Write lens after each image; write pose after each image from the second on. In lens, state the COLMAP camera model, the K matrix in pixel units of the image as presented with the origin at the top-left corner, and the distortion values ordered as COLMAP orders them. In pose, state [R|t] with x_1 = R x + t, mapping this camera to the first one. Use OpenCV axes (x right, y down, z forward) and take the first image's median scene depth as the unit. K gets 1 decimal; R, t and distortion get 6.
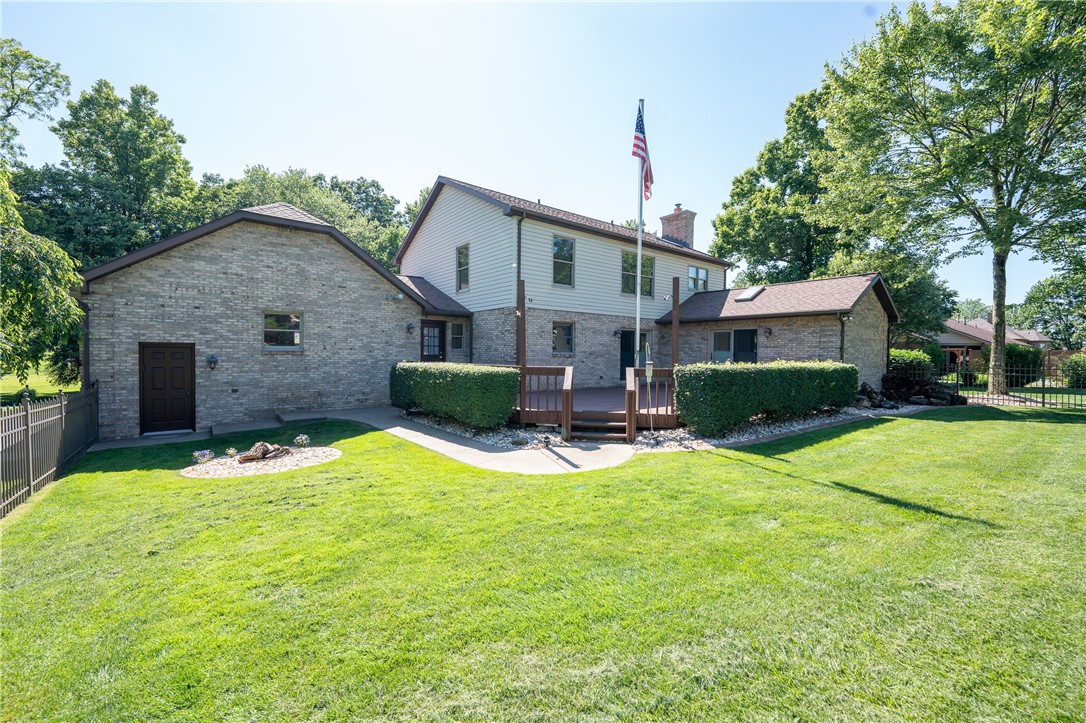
lens RADIAL K [[536.5, 0, 563.2], [0, 536.5, 359.4], [0, 0, 1]] dist [-0.018790, -0.000137]
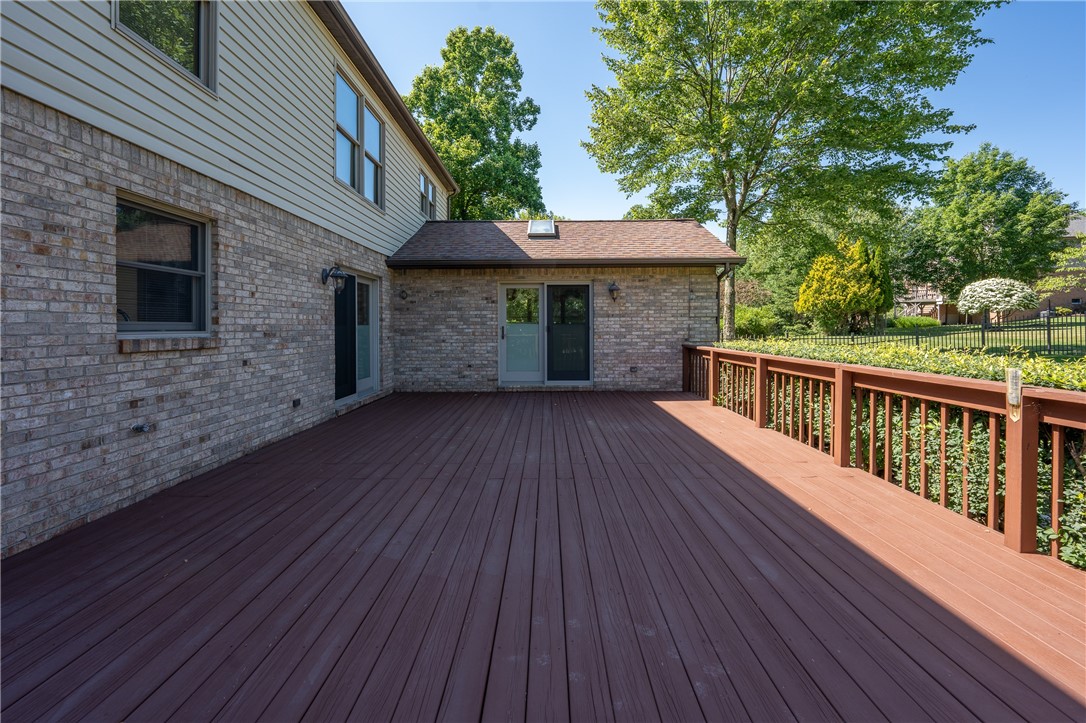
lens RADIAL K [[459.9, 0, 566.7], [0, 459.9, 328.5], [0, 0, 1]] dist [-0.012940, -0.000144]
pose [[0.641617, -0.015734, 0.766864, -0.039885], [0.017811, 0.999826, 0.005612, -0.012087], [-0.766819, 0.010058, 0.641785, 0.689939]]
